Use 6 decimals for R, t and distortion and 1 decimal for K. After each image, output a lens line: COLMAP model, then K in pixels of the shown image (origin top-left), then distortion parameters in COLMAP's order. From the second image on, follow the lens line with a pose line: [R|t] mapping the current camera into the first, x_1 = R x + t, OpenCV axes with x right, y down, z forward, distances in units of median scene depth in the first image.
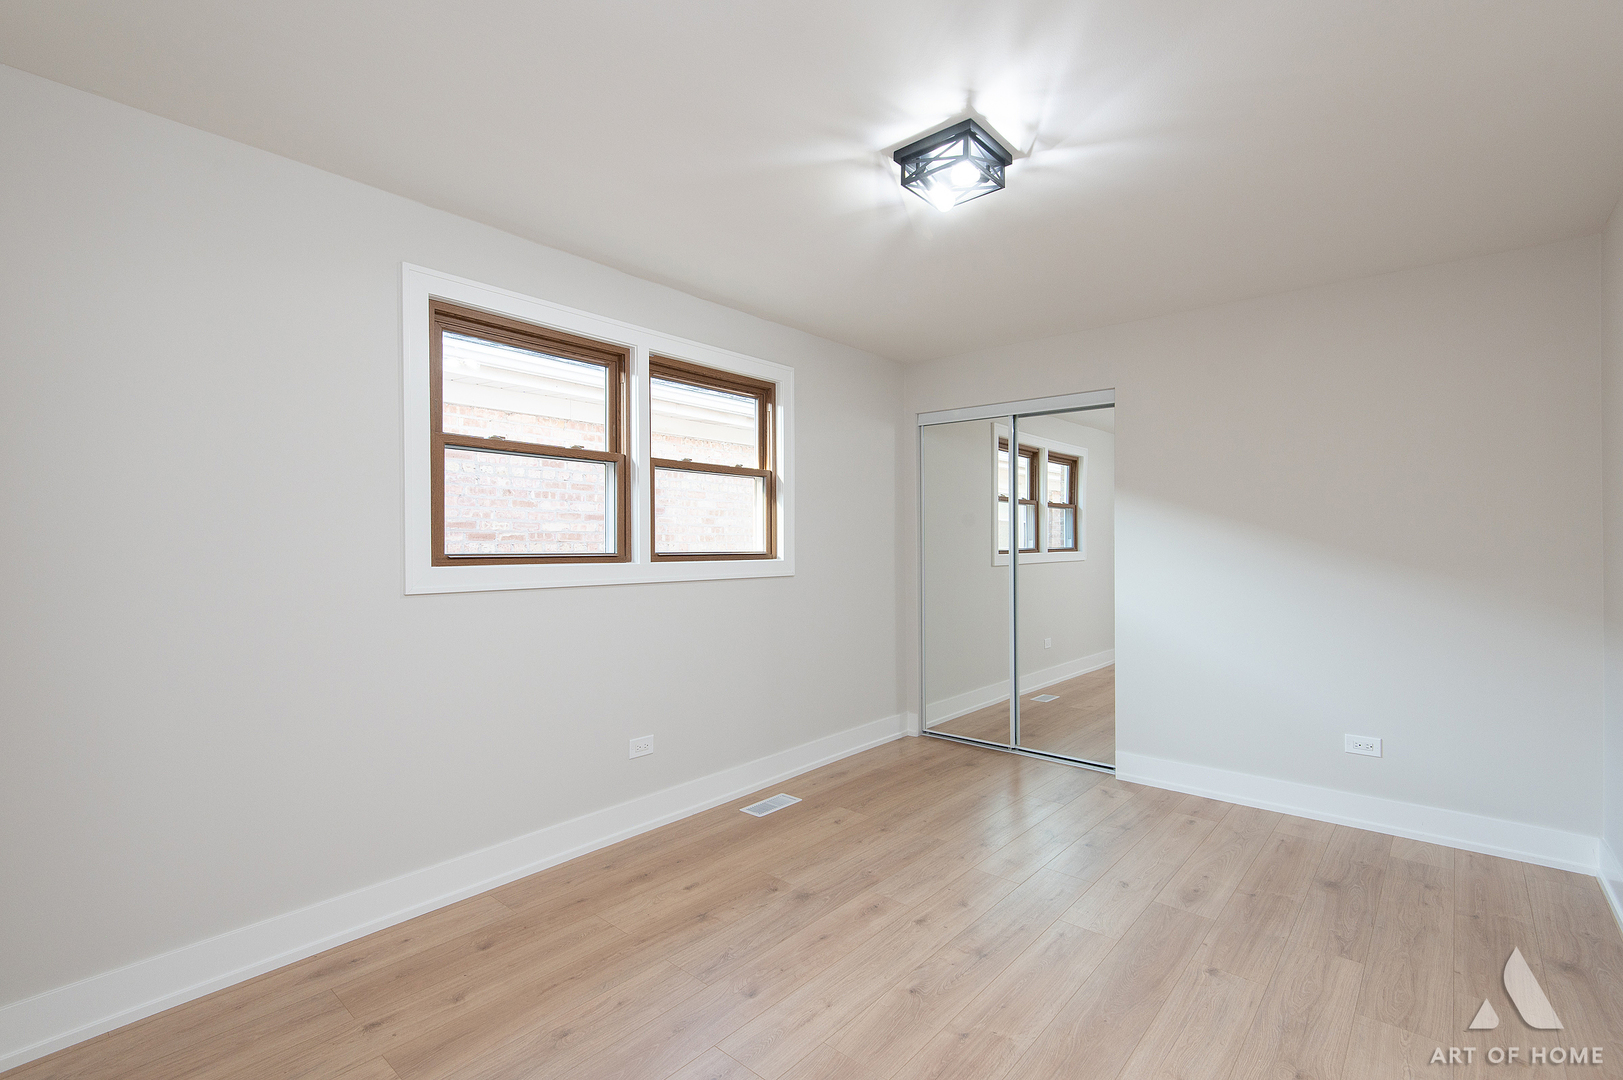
lens RADIAL K [[734.4, 0, 771.6], [0, 734.4, 539.6], [0, 0, 1]] dist [0.018479, -0.008473]
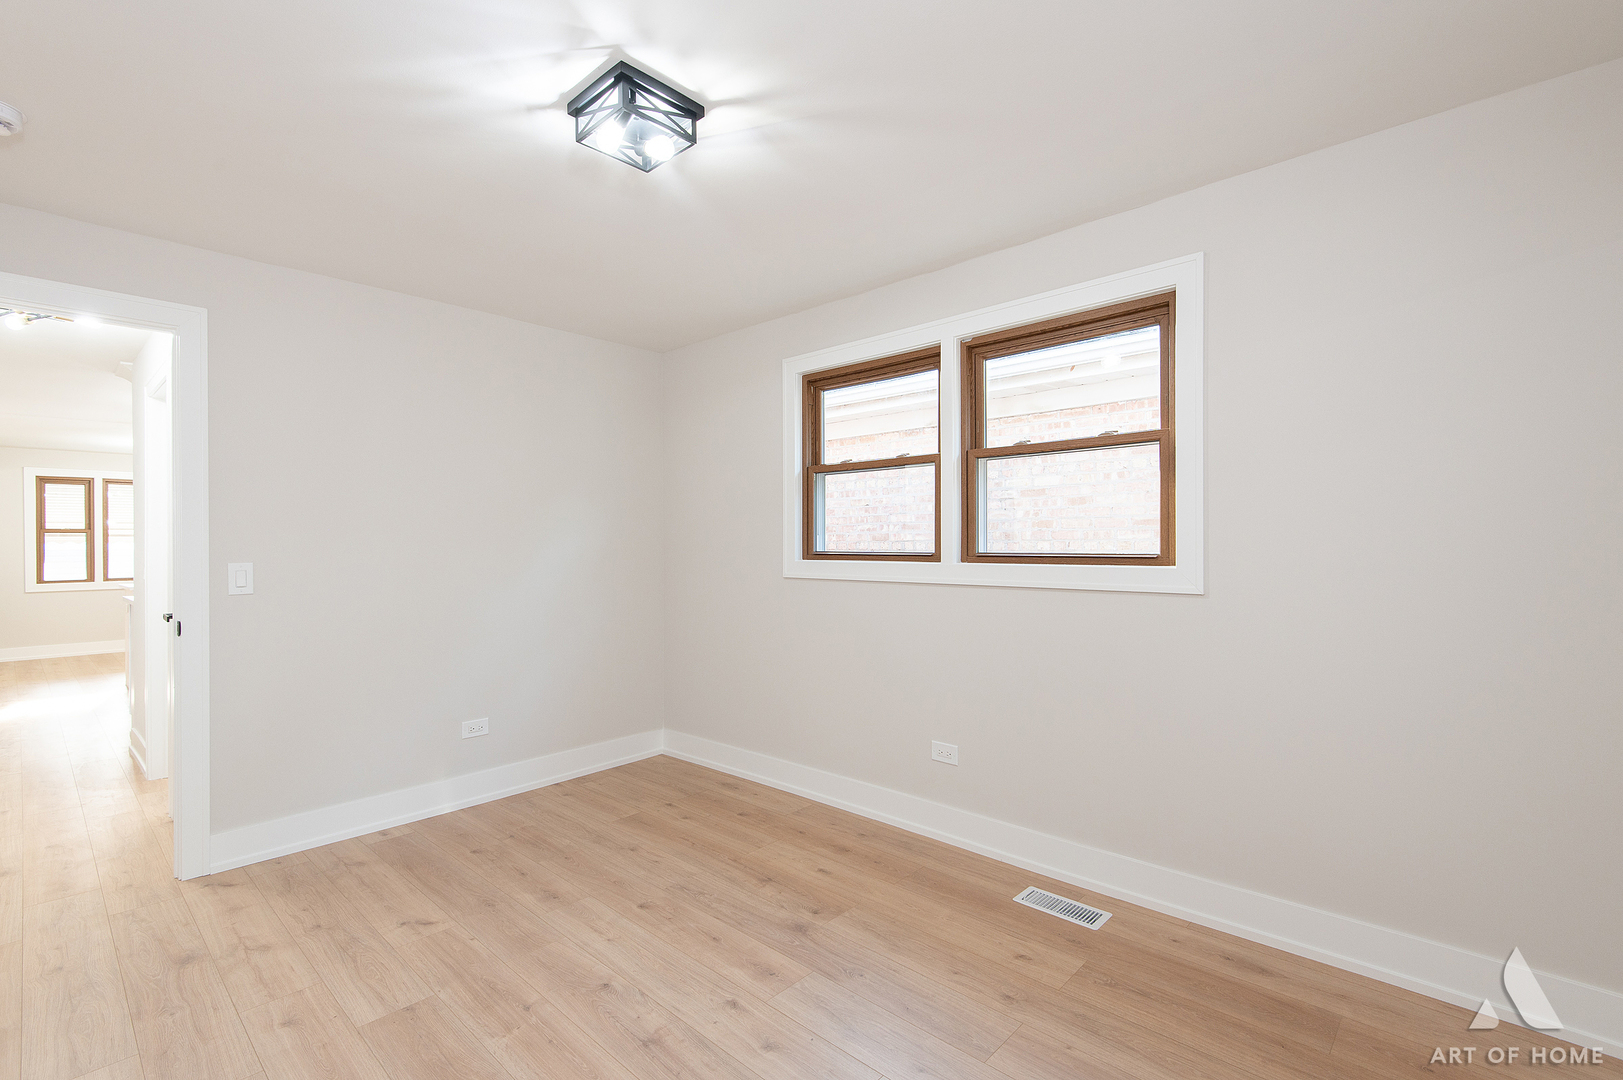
lens RADIAL K [[734.4, 0, 844.4], [0, 734.4, 537.6], [0, 0, 1]] dist [0.018479, -0.008473]
pose [[0.001985, -0.008596, -0.999961, 0.780524], [0.010917, 0.999904, -0.008574, 0.005695], [0.999938, -0.010899, 0.002078, 0.857506]]
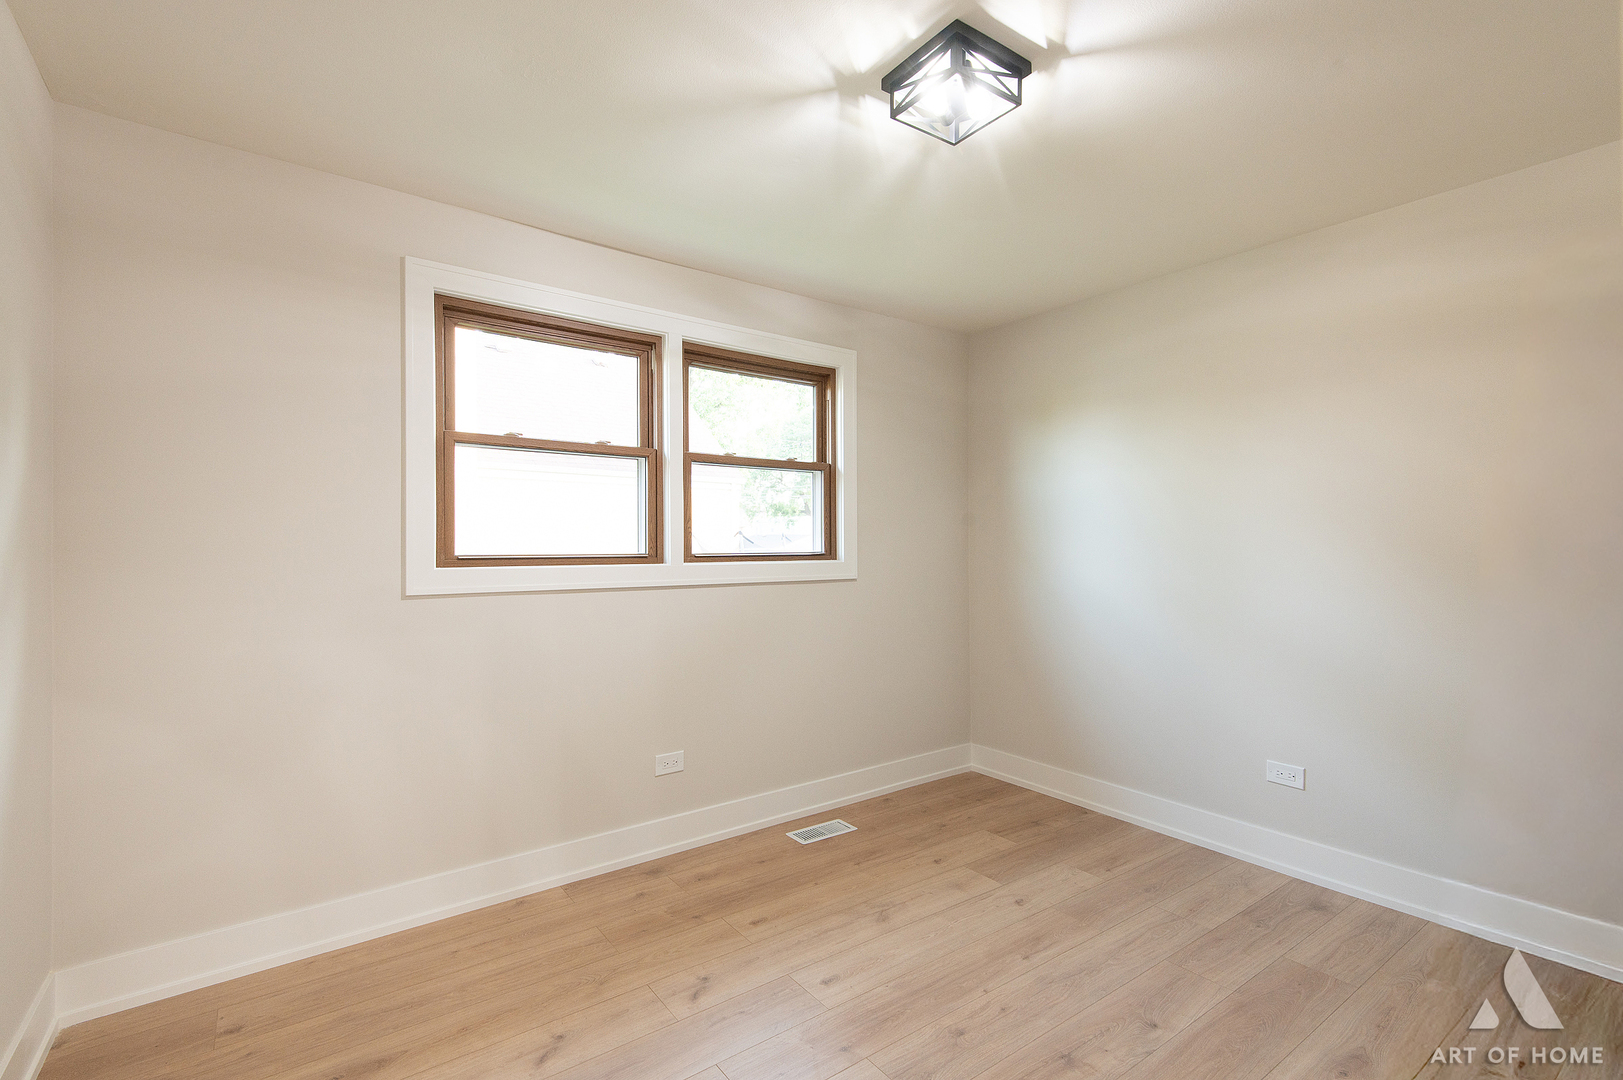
lens RADIAL K [[696.3, 0, 781.9], [0, 696.3, 538.0], [0, 0, 1]] dist [-0.022757, 0.000224]
pose [[0.977537, -0.005087, -0.210704, 0.147058], [0.004613, 0.999986, -0.002740, 0.001246], [0.210715, 0.001706, 0.977546, 0.170263]]
